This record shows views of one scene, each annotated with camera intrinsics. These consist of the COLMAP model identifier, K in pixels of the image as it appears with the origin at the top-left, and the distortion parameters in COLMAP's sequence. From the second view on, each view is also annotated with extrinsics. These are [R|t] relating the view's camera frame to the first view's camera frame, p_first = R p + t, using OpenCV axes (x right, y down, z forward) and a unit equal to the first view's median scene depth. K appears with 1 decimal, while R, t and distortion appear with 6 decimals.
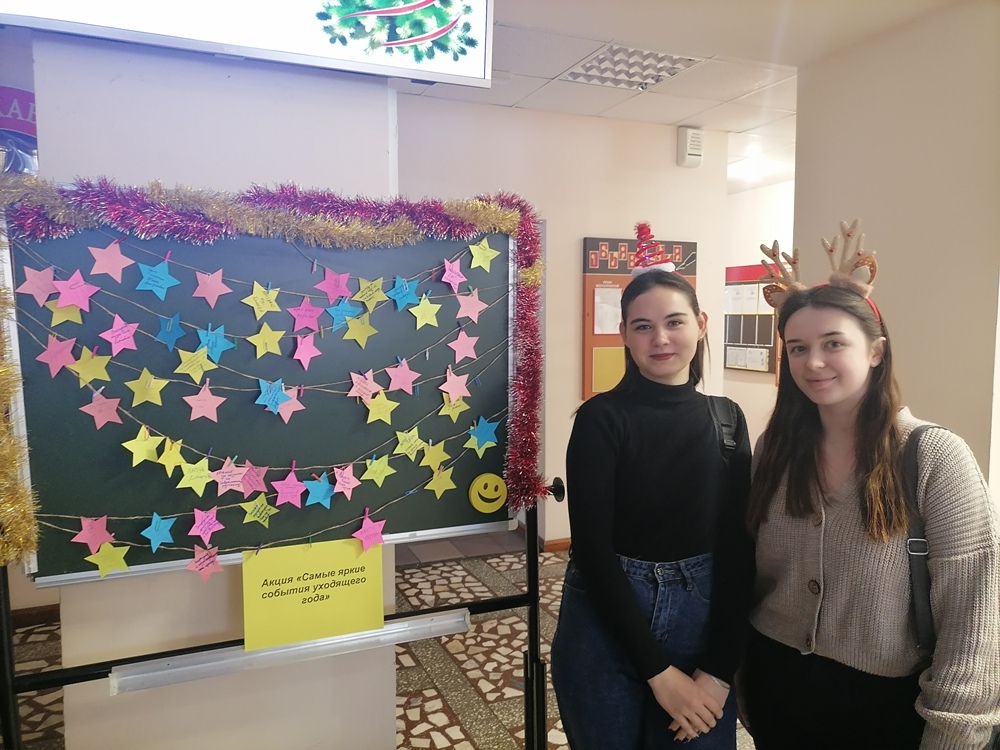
lens RADIAL K [[764.6, 0, 501.1], [0, 764.6, 372.1], [0, 0, 1]] dist [0.025731, 0.001304]
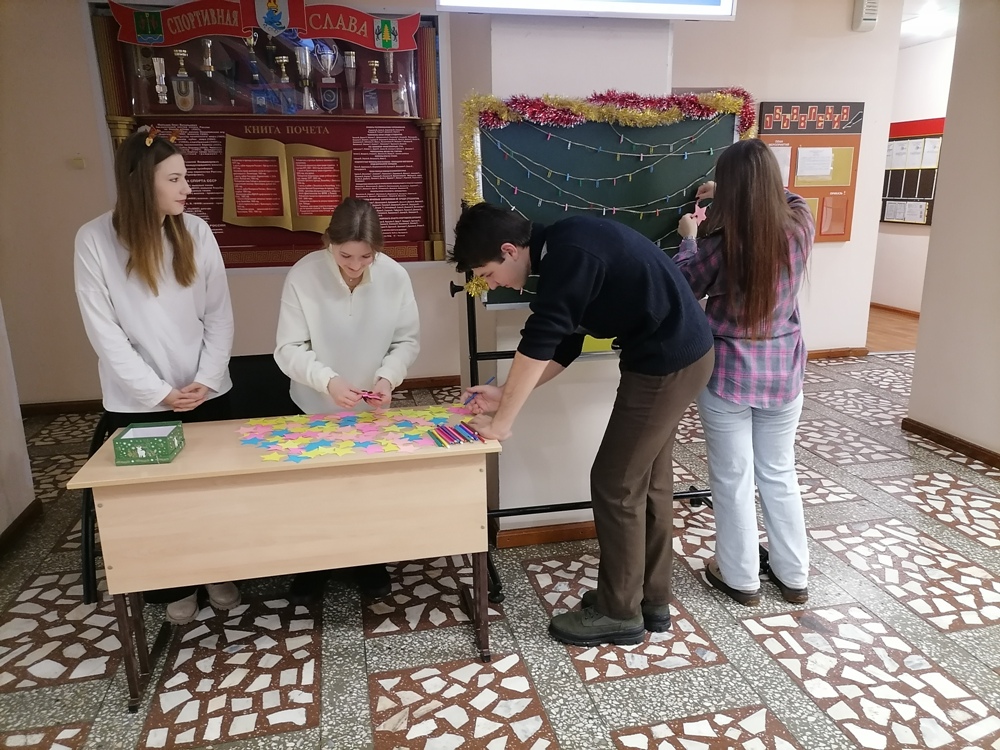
lens RADIAL K [[764.6, 0, 502.1], [0, 764.6, 380.9], [0, 0, 1]] dist [0.025731, 0.001304]
pose [[0.984744, 0.030008, -0.171402, -0.072644], [0.001345, 0.983676, 0.179943, 0.033626], [0.174004, -0.177428, 0.968629, -0.308136]]
